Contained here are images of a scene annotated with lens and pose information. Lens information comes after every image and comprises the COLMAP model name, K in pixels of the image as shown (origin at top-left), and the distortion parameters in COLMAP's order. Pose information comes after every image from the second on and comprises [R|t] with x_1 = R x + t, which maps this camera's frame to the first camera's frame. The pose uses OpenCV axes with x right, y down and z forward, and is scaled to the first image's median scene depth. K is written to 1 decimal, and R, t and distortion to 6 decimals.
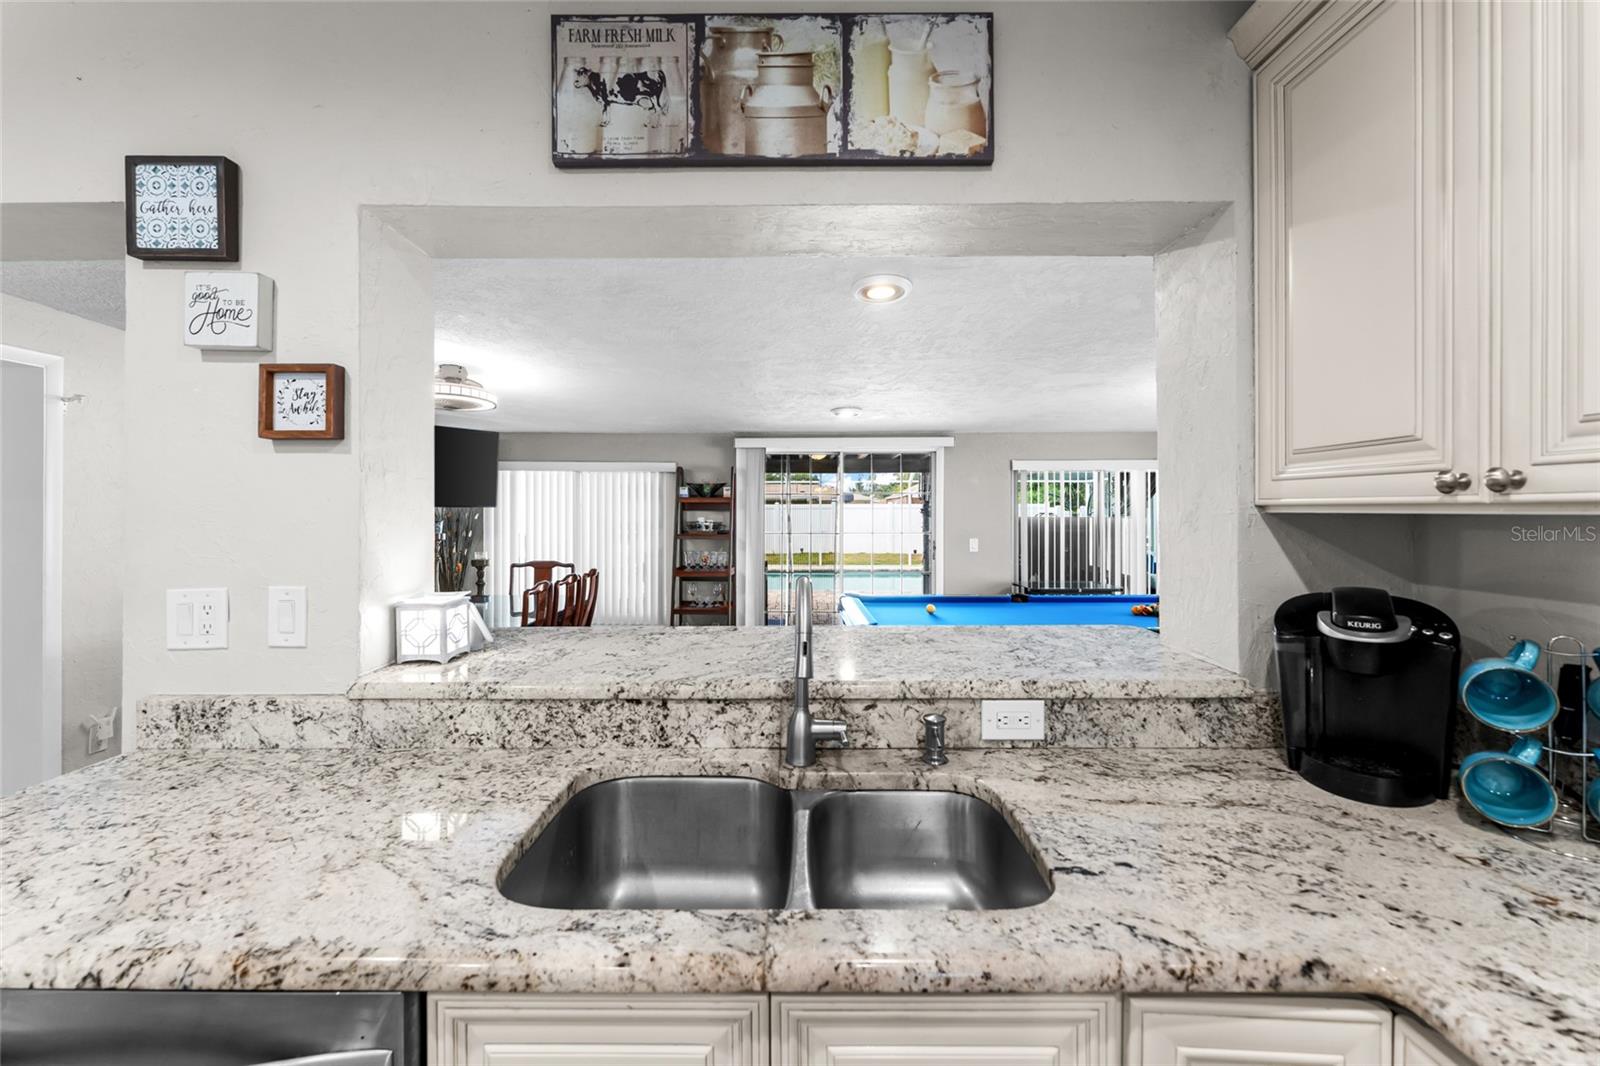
lens RADIAL K [[645.5, 0, 792.3], [0, 645.5, 511.3], [0, 0, 1]] dist [-0.002112, -0.000346]
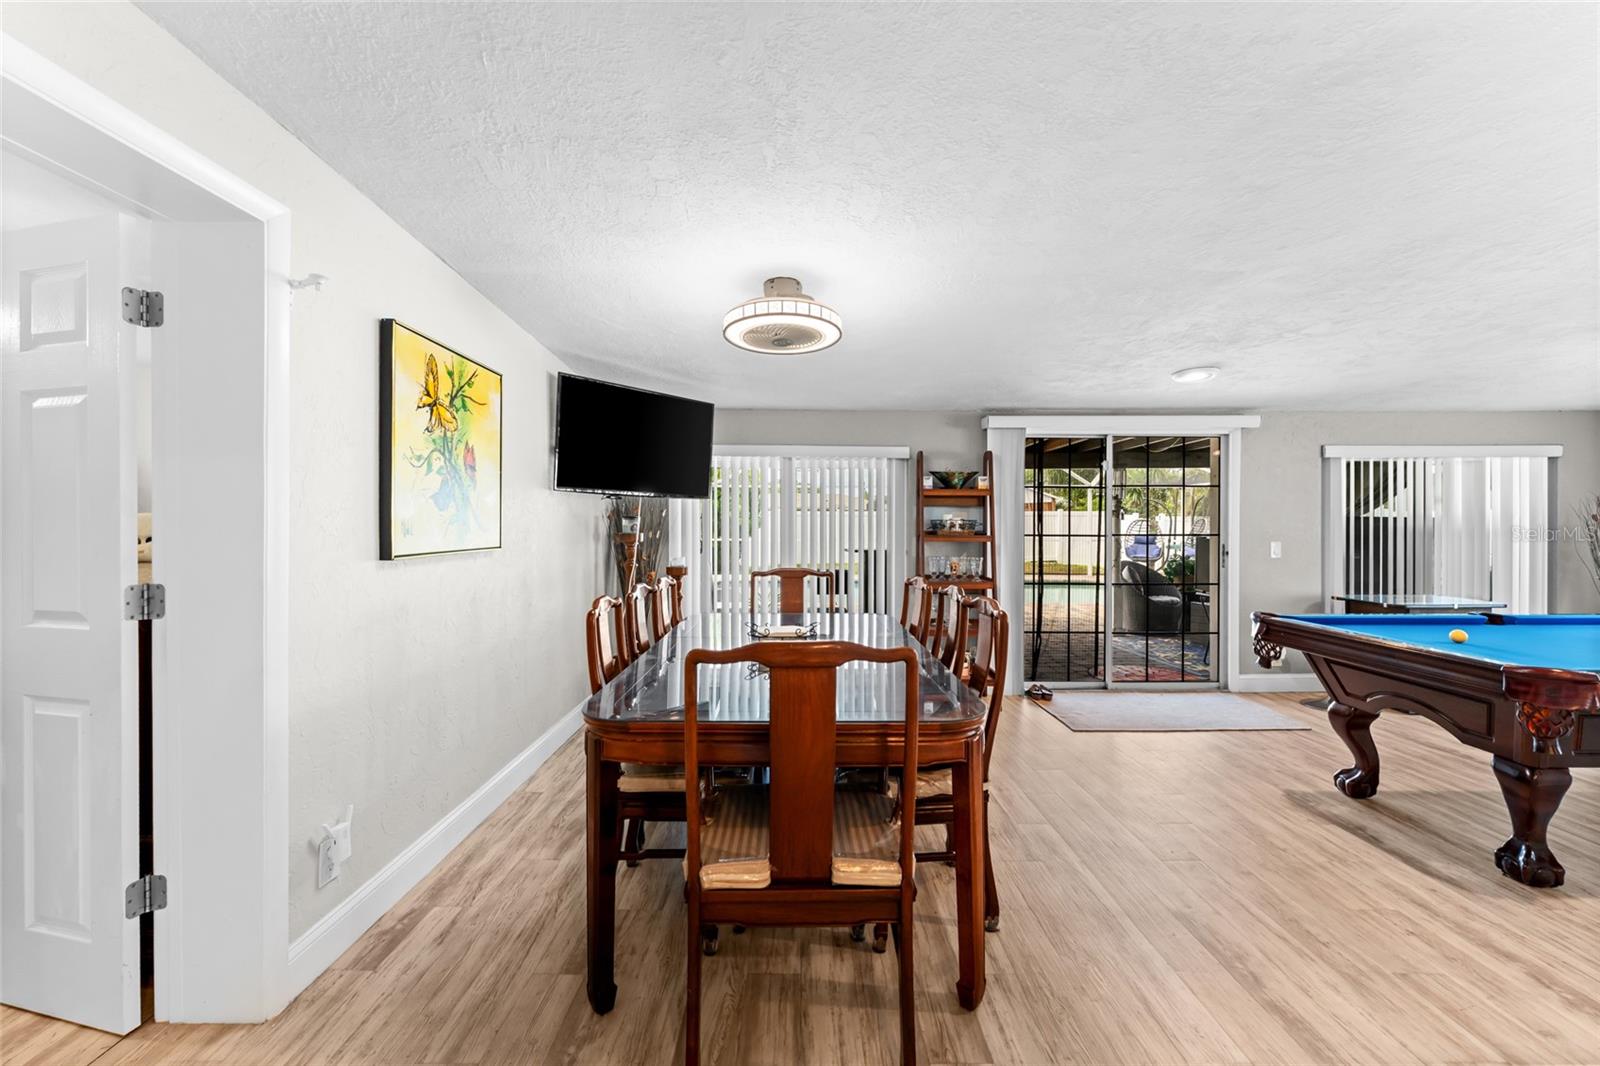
lens RADIAL K [[641.1, 0, 795.1], [0, 641.1, 527.6], [0, 0, 1]] dist [-0.000492, -0.000092]
pose [[0.999948, 0.002298, 0.009966, -0.660203], [-0.002392, 0.999952, 0.009501, 0.036072], [-0.009944, -0.009524, 0.999905, 0.404827]]
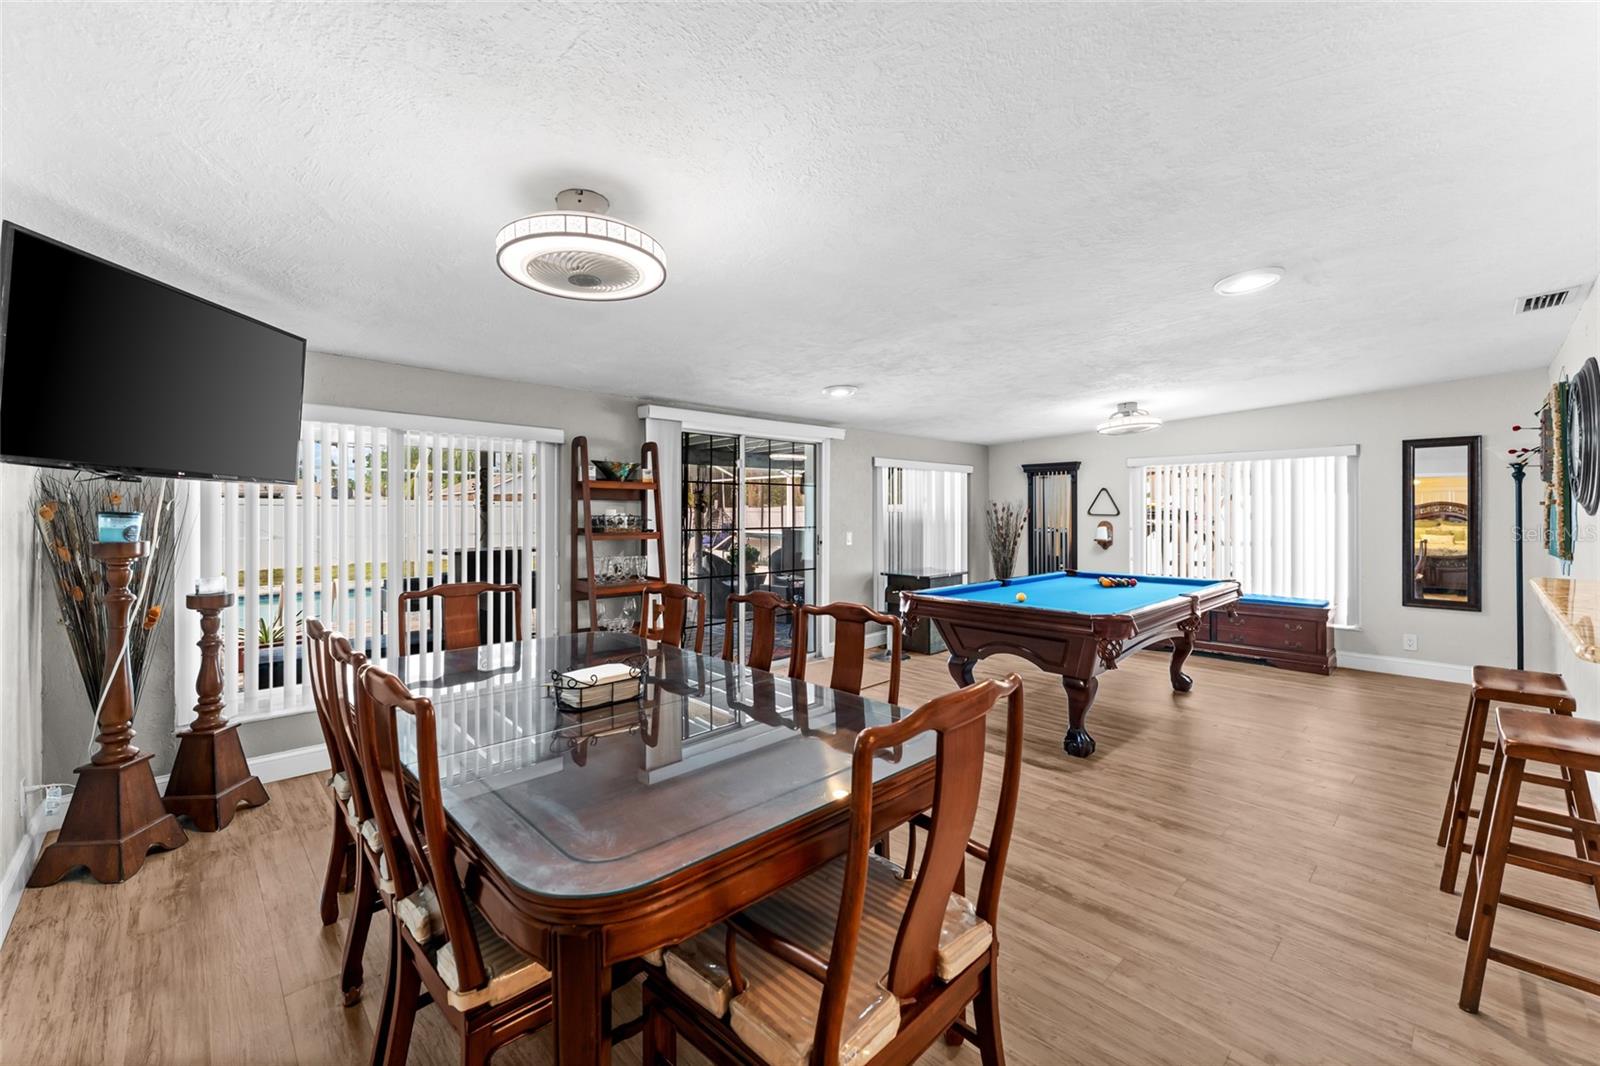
lens RADIAL K [[646.3, 0, 795.9], [0, 646.3, 515.2], [0, 0, 1]] dist [-0.000187, -0.000025]
pose [[0.718099, -0.000975, 0.695941, -0.963485], [-0.003182, 0.999984, 0.004684, 0.022869], [-0.695934, -0.005578, 0.718084, 0.668332]]
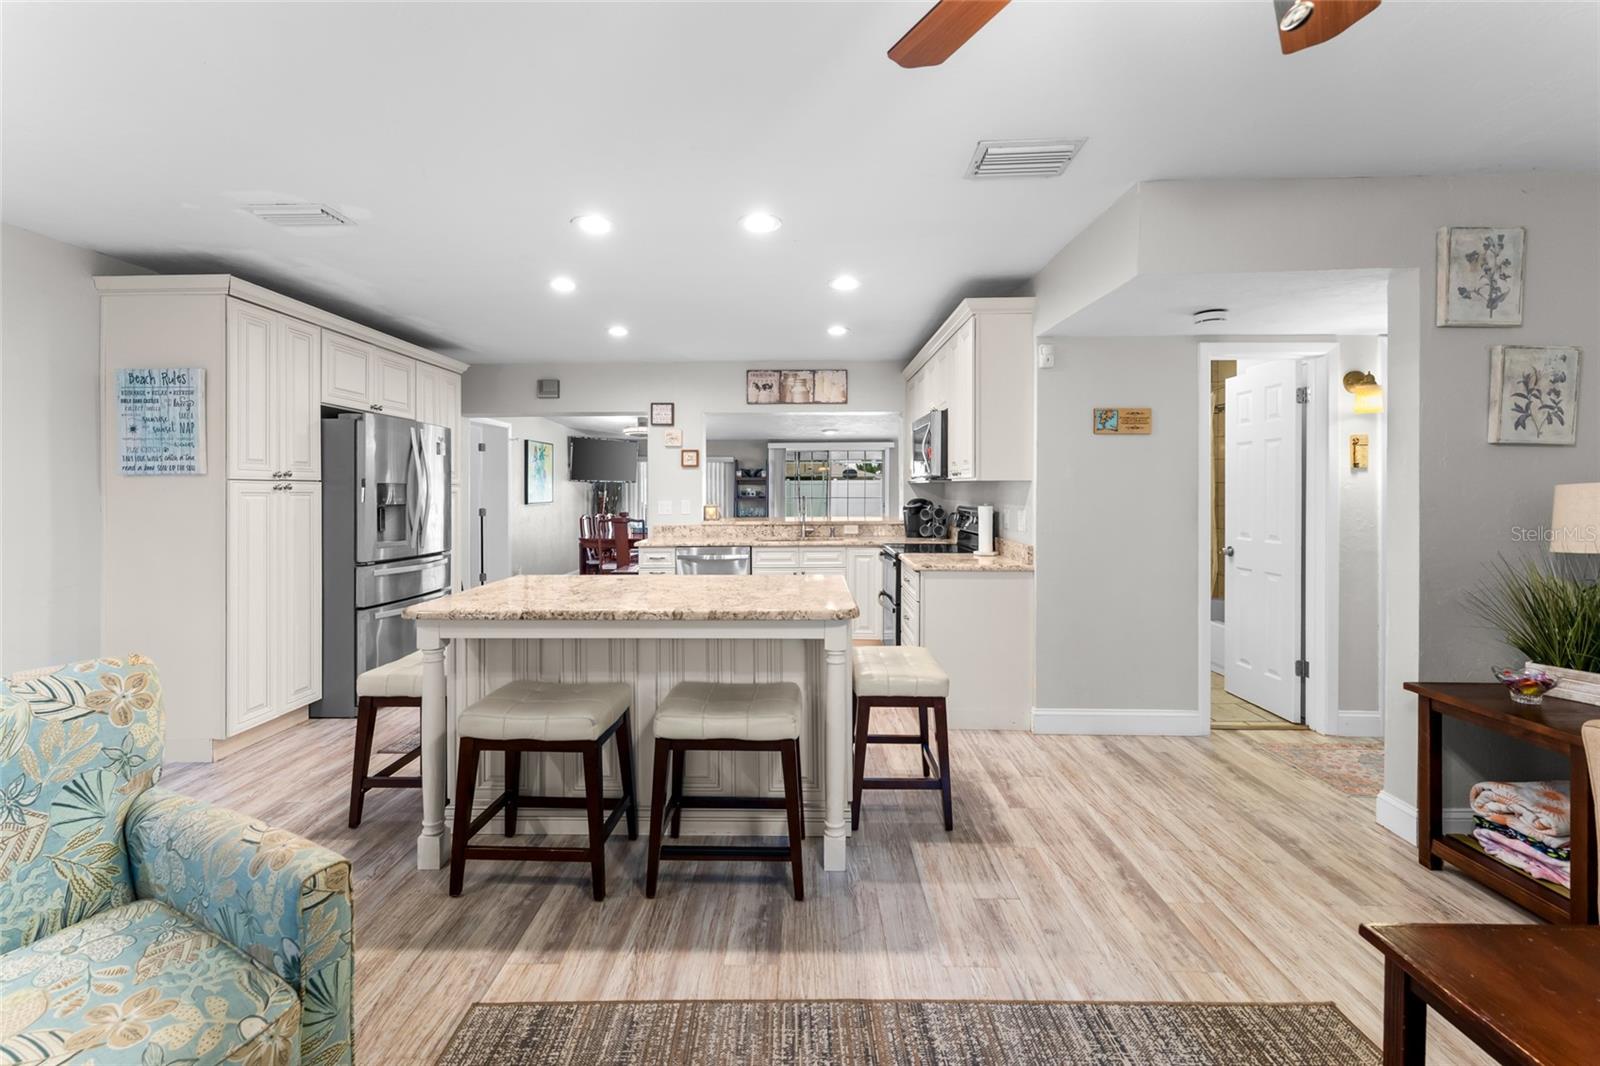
lens RADIAL K [[654.9, 0, 796.9], [0, 654.9, 491.1], [0, 0, 1]] dist [-0.002086, -0.000302]
pose [[0.999985, -0.001726, -0.005205, -0.004322], [0.001754, 0.999984, 0.005449, 0.013504], [0.005195, -0.005458, 0.999972, -1.494507]]
